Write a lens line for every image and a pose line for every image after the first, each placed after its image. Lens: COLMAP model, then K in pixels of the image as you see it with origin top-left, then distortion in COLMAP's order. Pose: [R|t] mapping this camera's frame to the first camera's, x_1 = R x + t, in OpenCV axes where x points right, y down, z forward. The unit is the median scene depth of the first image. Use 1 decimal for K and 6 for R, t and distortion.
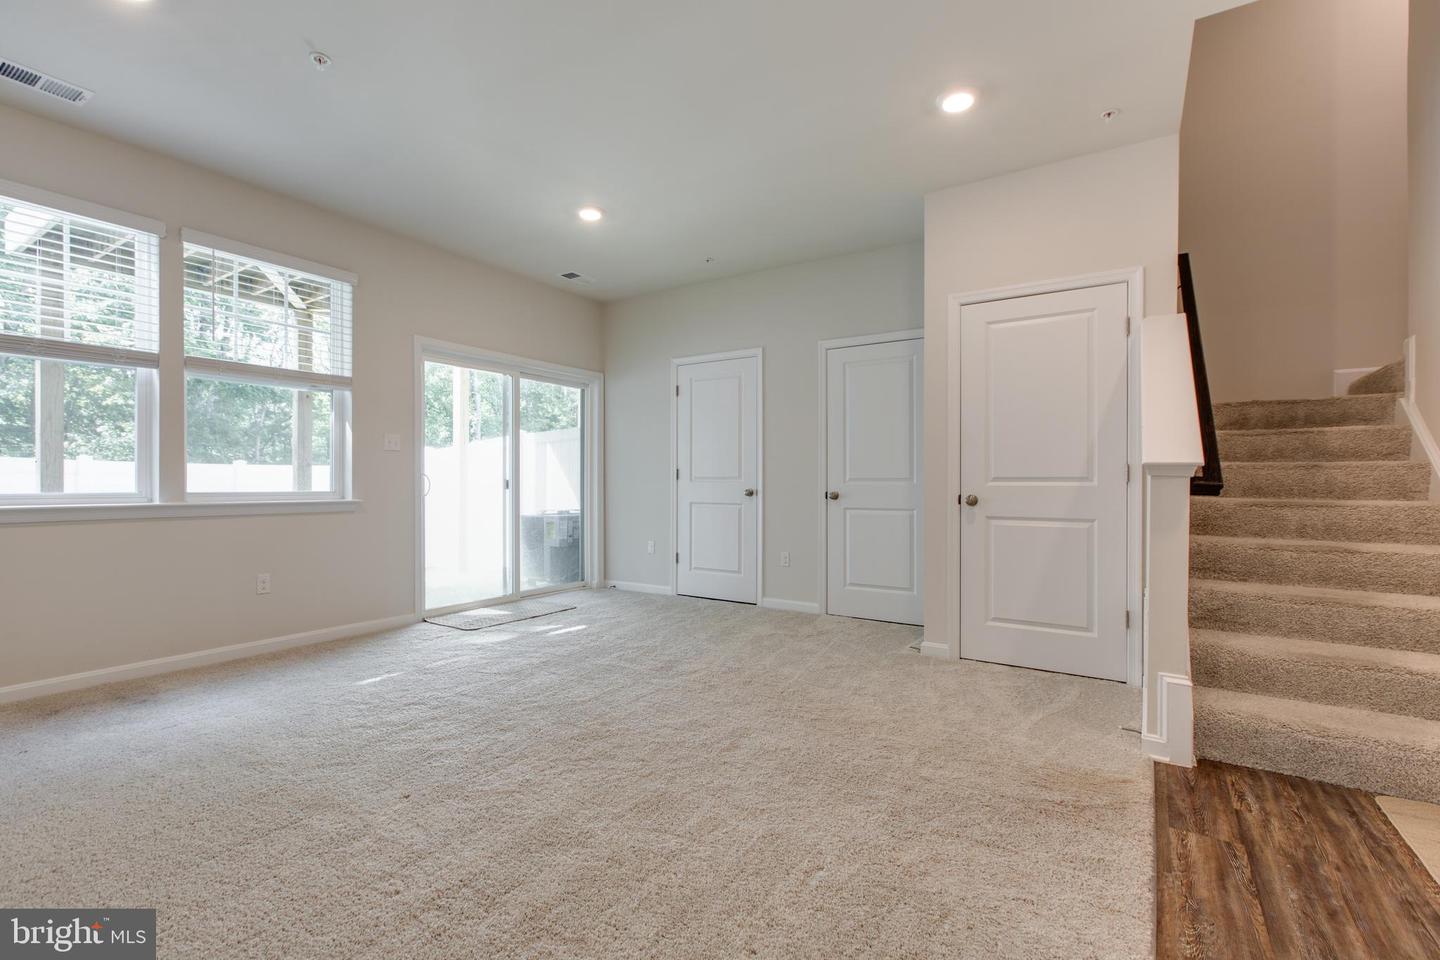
lens RADIAL K [[652.0, 0, 732.3], [0, 652.0, 478.6], [0, 0, 1]] dist [-0.000742, -0.000156]
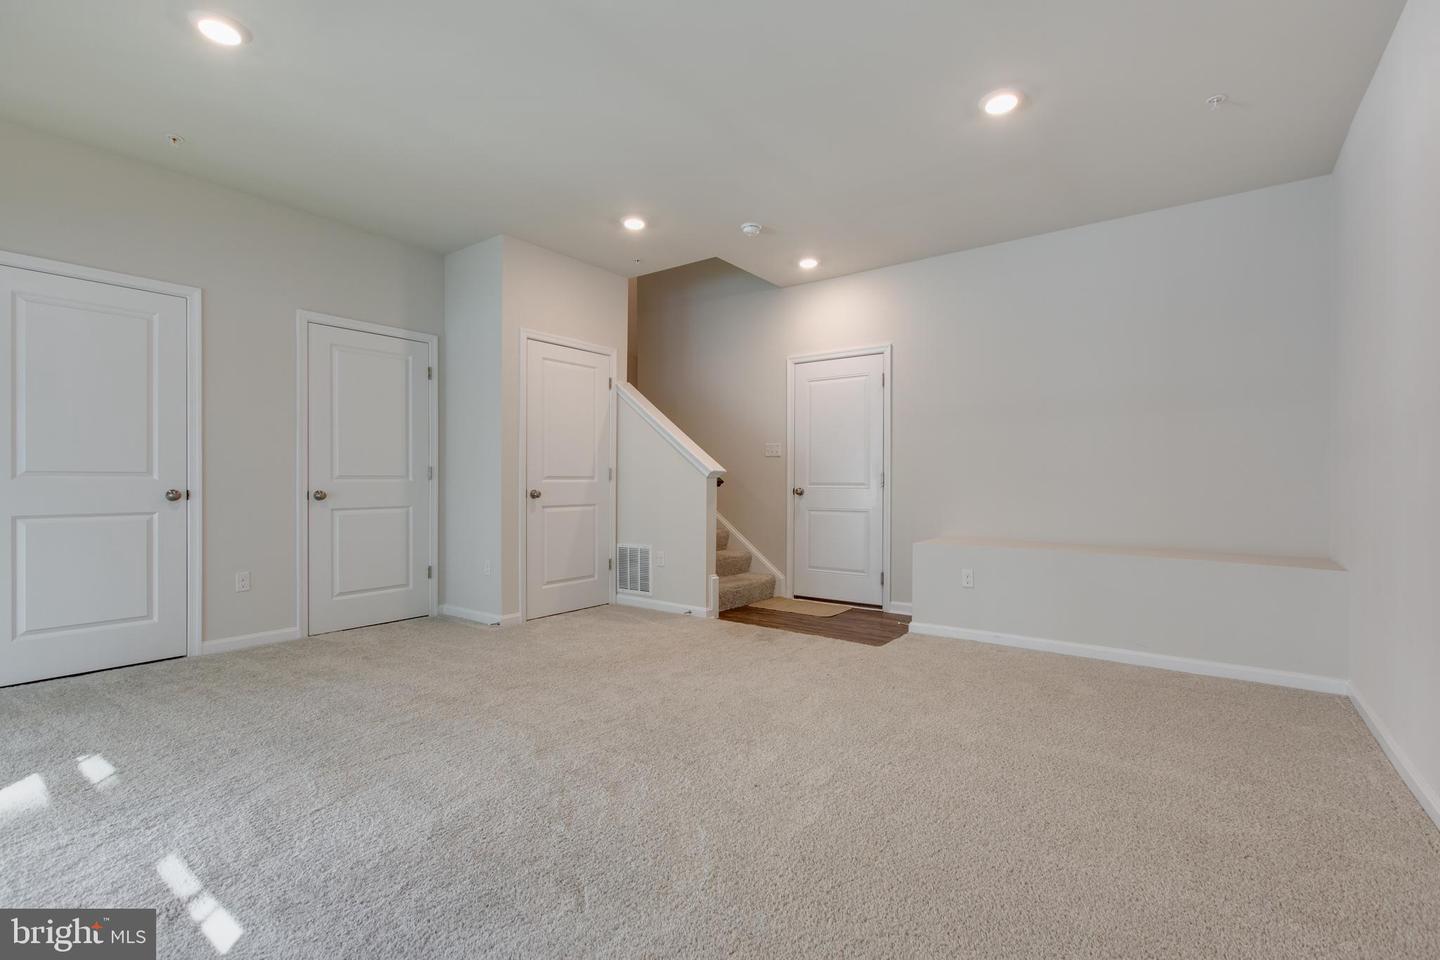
lens RADIAL K [[627.5, 0, 714.7], [0, 627.5, 481.3], [0, 0, 1]] dist [-0.000897, -0.000270]
pose [[0.086200, -0.006474, 0.996257, -0.647943], [-0.008282, 0.999940, 0.007215, -0.003002], [-0.996243, -0.008873, 0.086142, 0.425006]]
